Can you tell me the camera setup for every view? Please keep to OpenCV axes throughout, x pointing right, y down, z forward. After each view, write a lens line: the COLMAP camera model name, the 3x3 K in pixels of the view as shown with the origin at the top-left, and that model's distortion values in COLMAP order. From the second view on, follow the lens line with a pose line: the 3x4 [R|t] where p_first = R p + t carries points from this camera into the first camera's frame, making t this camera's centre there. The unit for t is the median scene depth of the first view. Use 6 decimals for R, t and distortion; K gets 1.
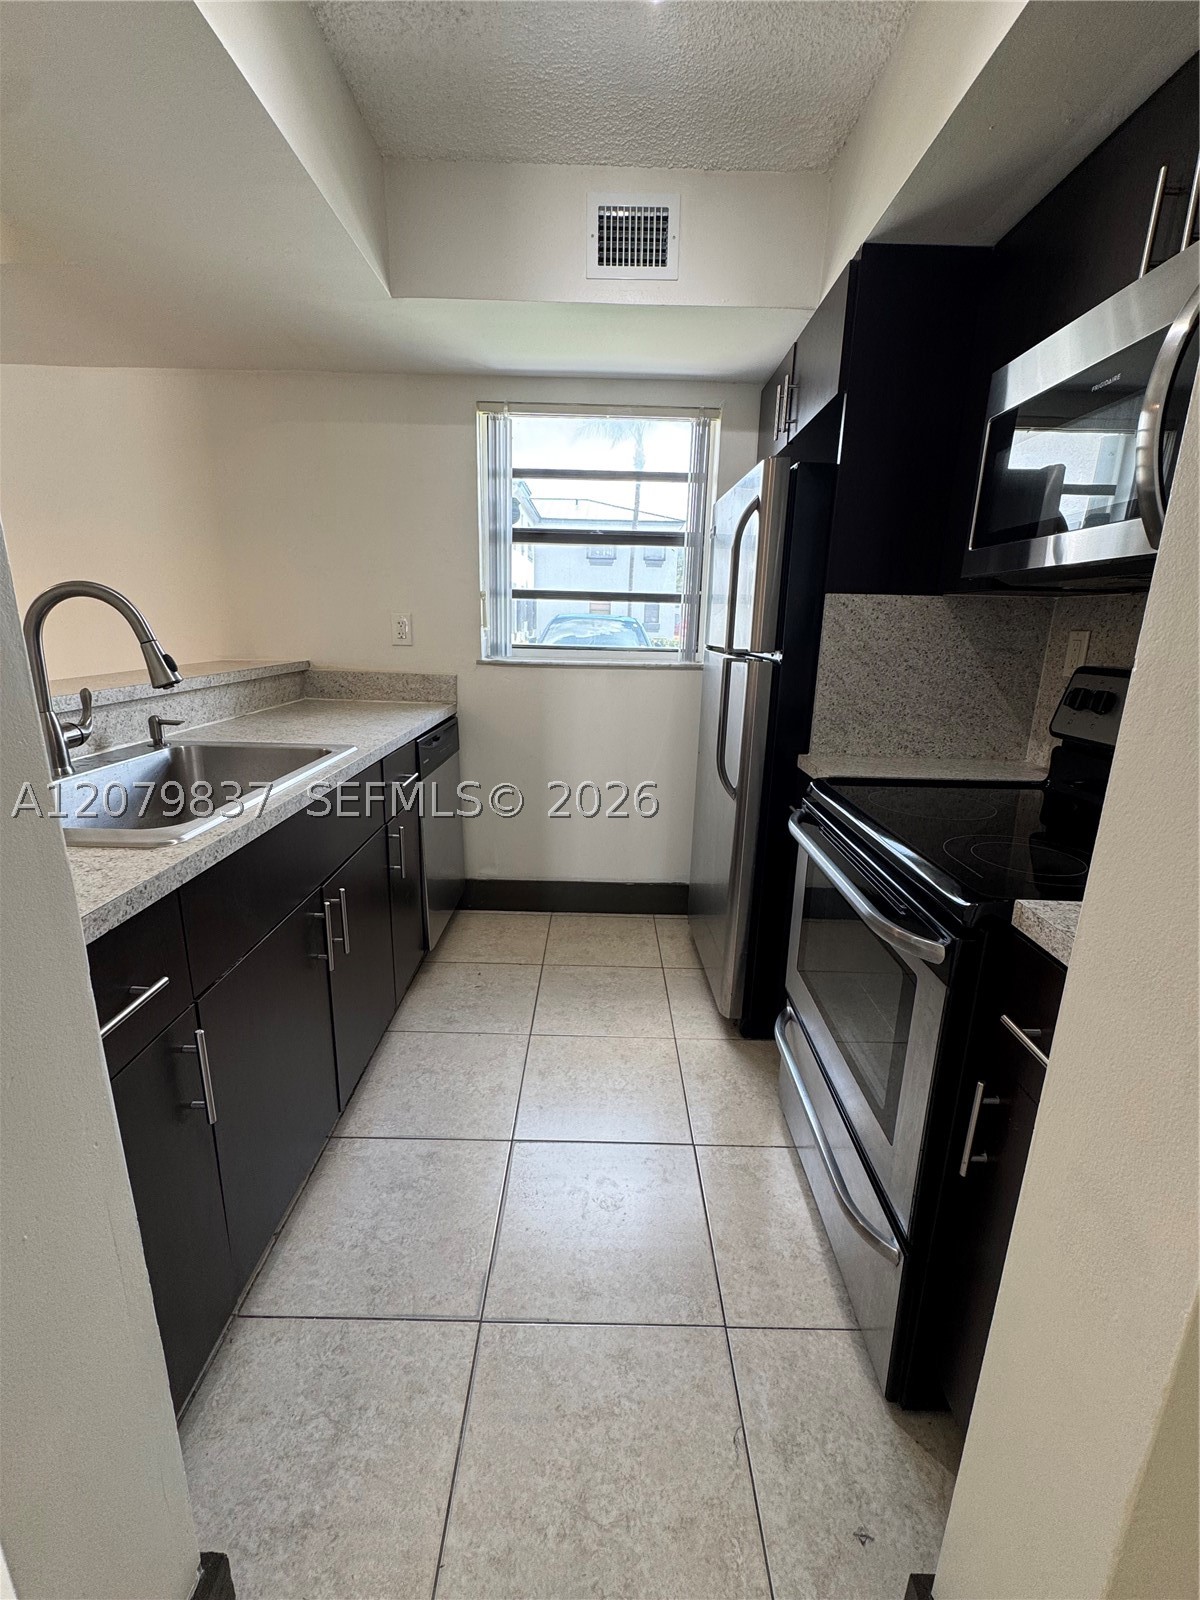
lens RADIAL K [[687.3, 0, 597.6], [0, 687.3, 803.2], [0, 0, 1]] dist [-0.003588, 0.001543]
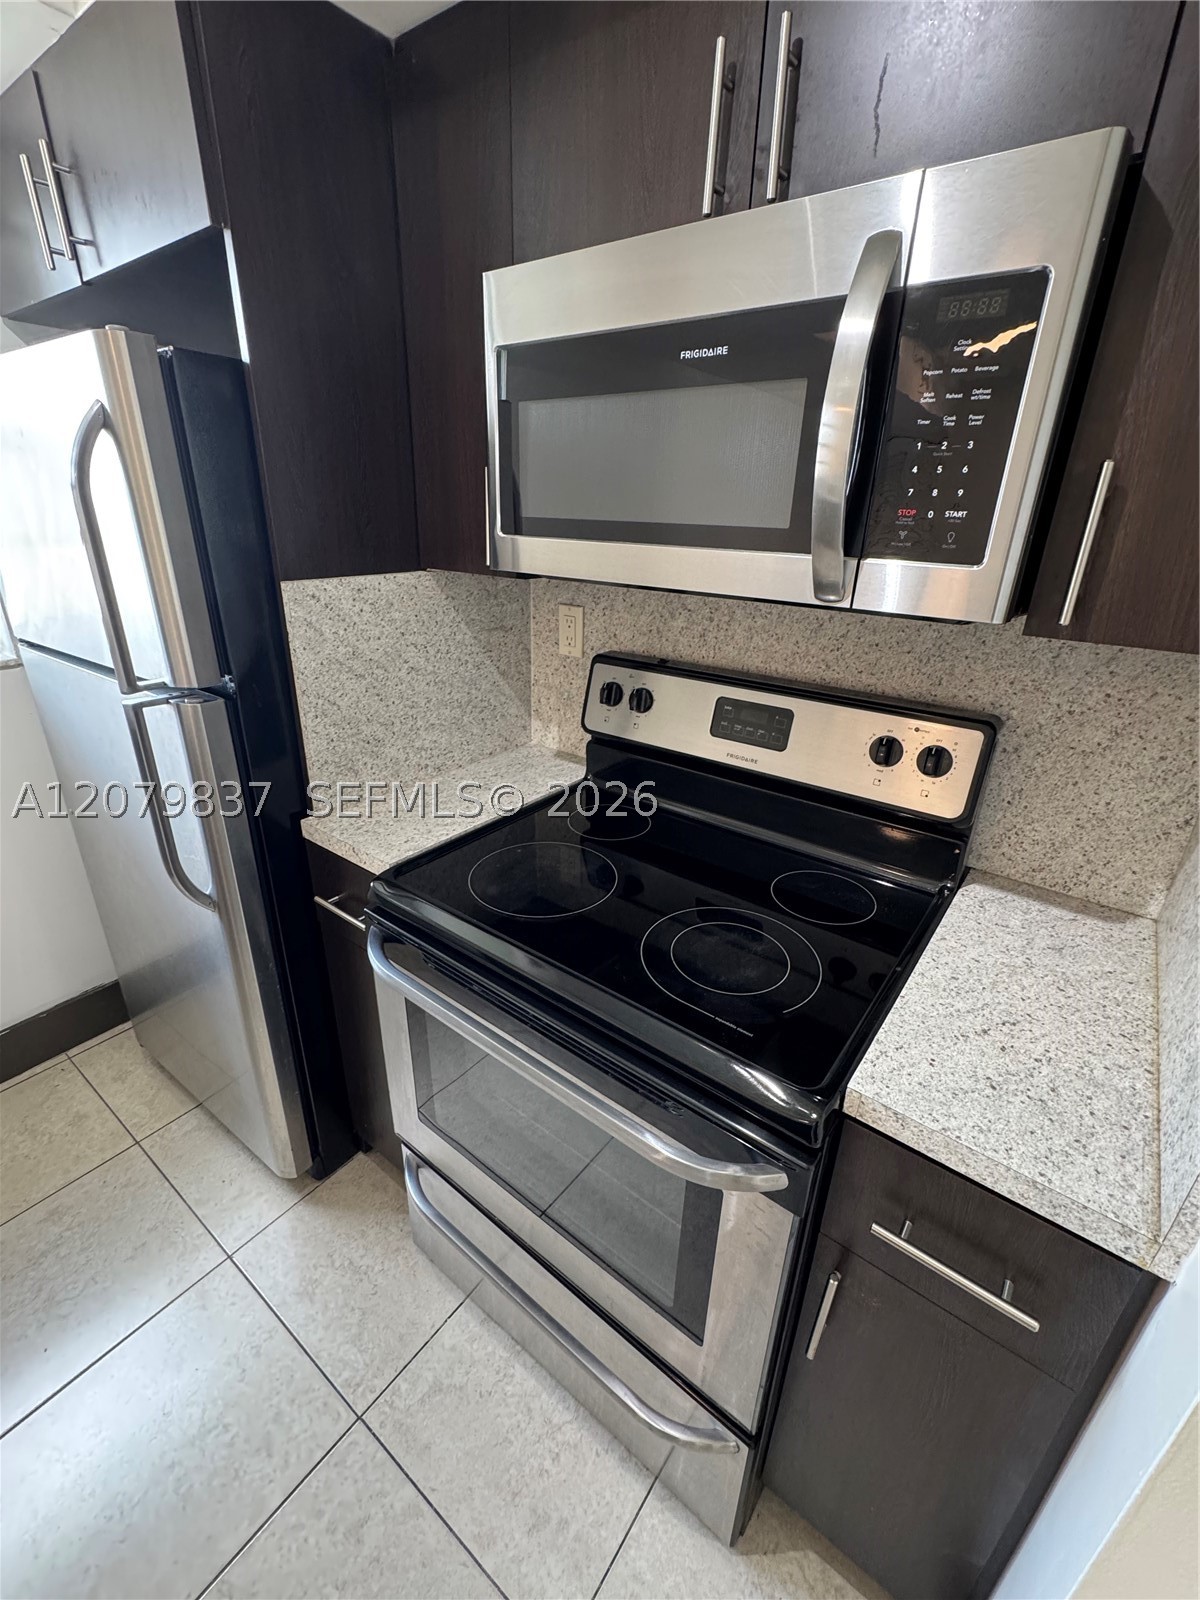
lens RADIAL K [[687.3, 0, 603.8], [0, 687.3, 798.8], [0, 0, 1]] dist [-0.003588, 0.001543]
pose [[0.595840, -0.324866, 0.734464, -0.018733], [0.193132, 0.945656, 0.261600, -0.213939], [-0.779535, -0.014023, 0.626202, 0.352446]]
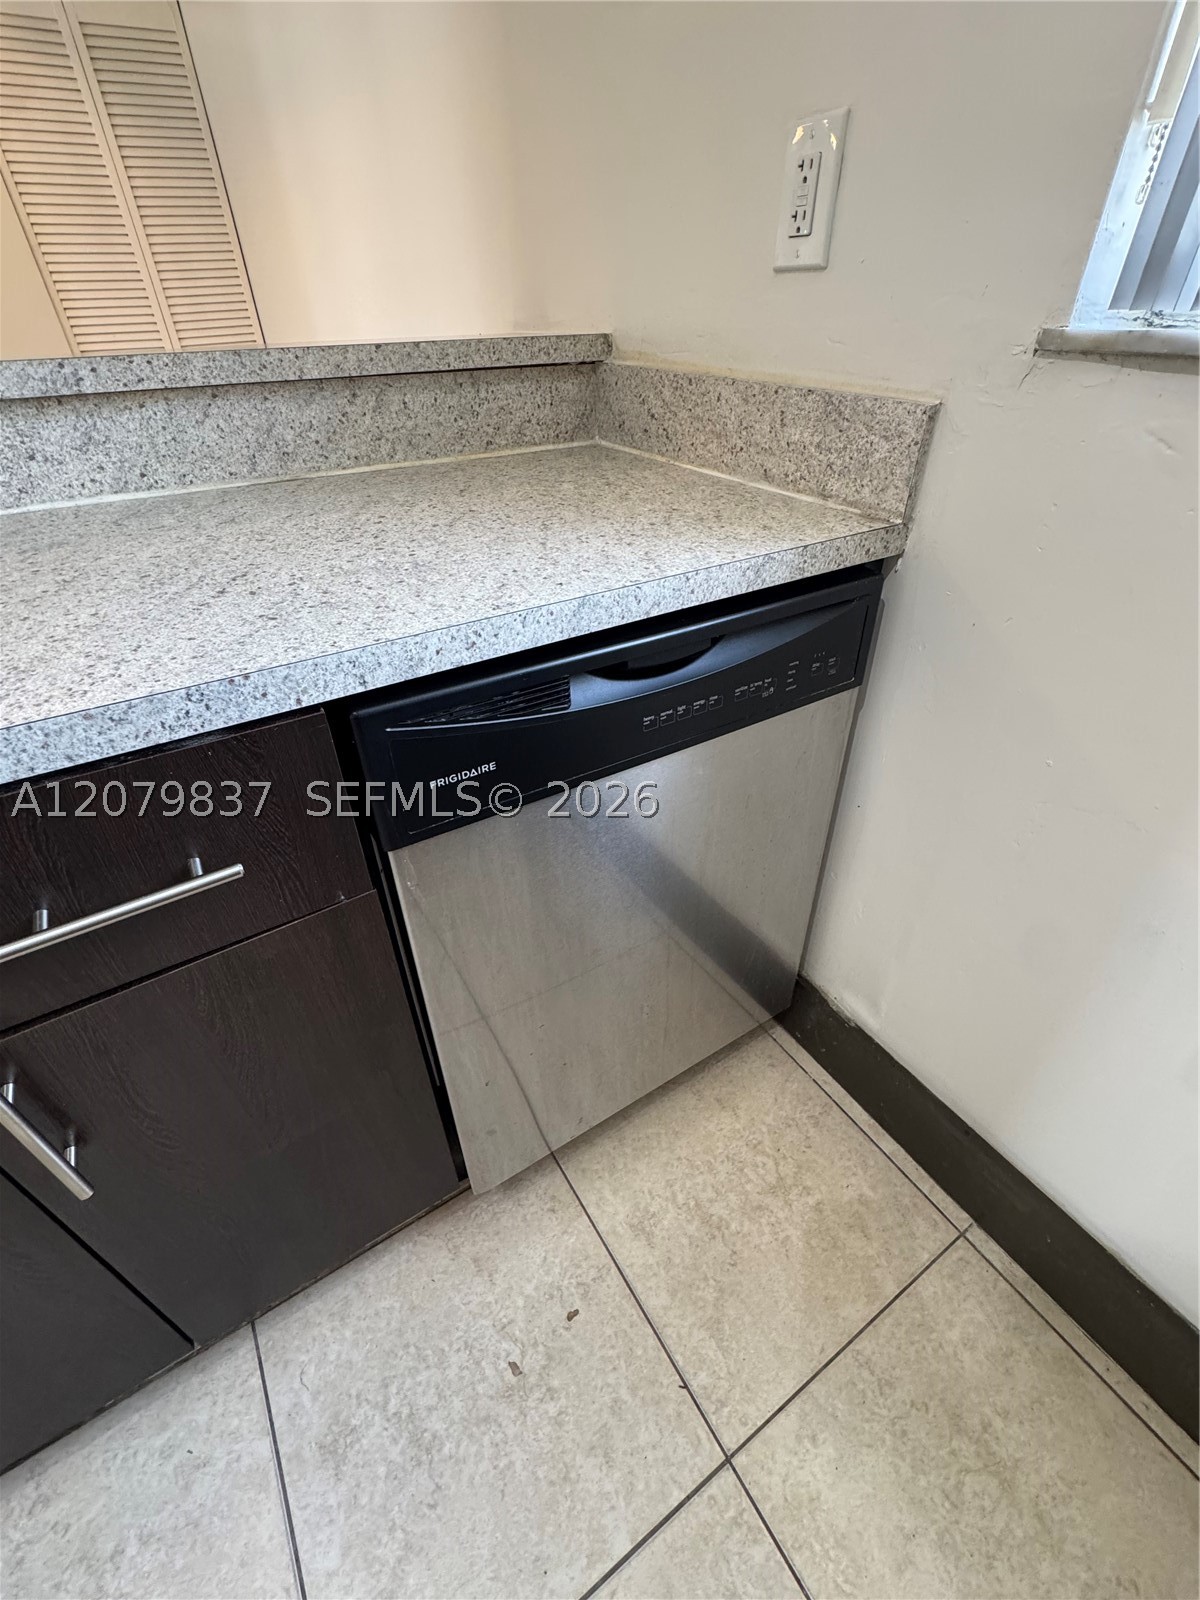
lens RADIAL K [[687.3, 0, 607.3], [0, 687.3, 797.5], [0, 0, 1]] dist [-0.003588, 0.001543]
pose [[0.547294, 0.466540, -0.694845, -0.045476], [-0.193581, 0.878272, 0.437224, -0.214993], [0.814245, -0.104782, 0.570986, 1.096707]]
